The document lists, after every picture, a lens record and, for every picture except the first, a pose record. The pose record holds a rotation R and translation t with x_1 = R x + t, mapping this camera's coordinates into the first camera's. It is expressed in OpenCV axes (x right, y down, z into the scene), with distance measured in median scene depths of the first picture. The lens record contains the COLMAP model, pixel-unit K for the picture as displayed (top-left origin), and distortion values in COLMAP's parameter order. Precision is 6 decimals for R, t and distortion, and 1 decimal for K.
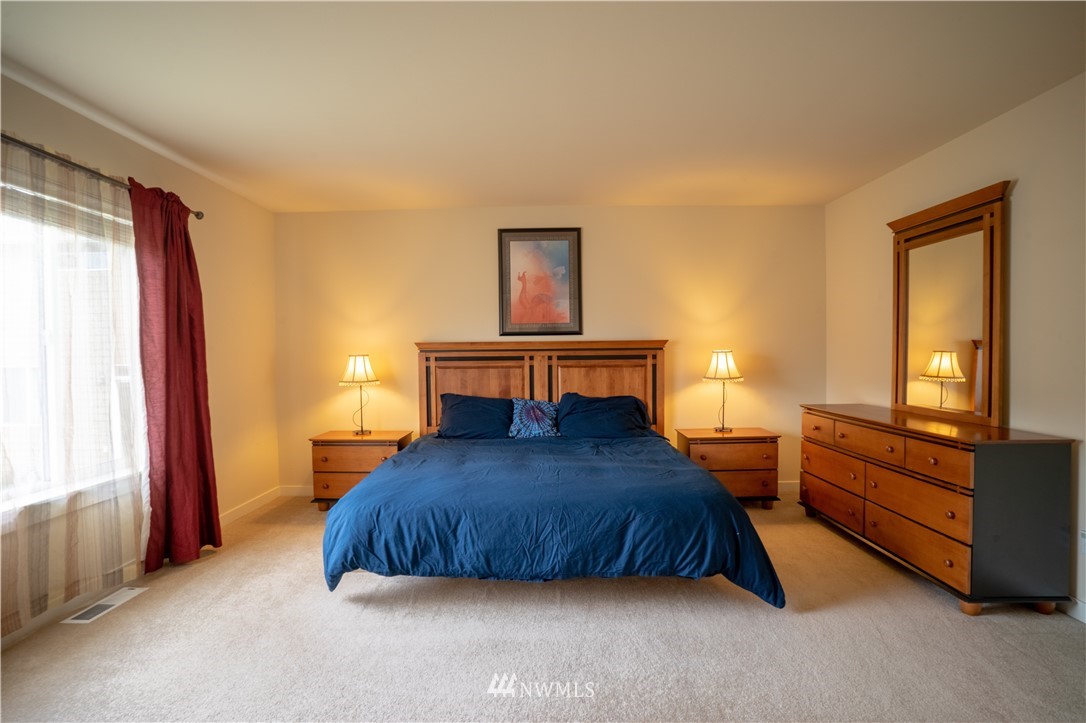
lens RADIAL K [[561.8, 0, 546.6], [0, 561.8, 361.7], [0, 0, 1]] dist [-0.055413, 0.010448]
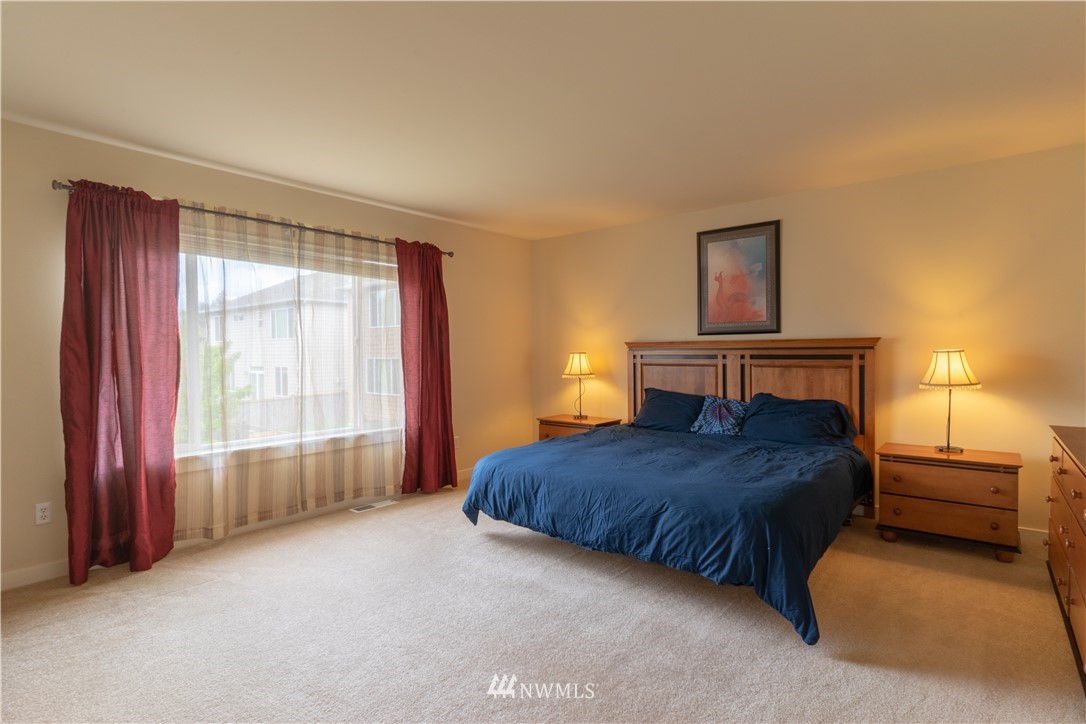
lens RADIAL K [[561.8, 0, 550.3], [0, 561.8, 358.6], [0, 0, 1]] dist [-0.055413, 0.010448]
pose [[0.770576, 0.013844, -0.637198, 0.511534], [-0.014696, 0.999884, 0.003952, -0.003786], [0.637179, 0.006319, 0.770690, 0.040931]]
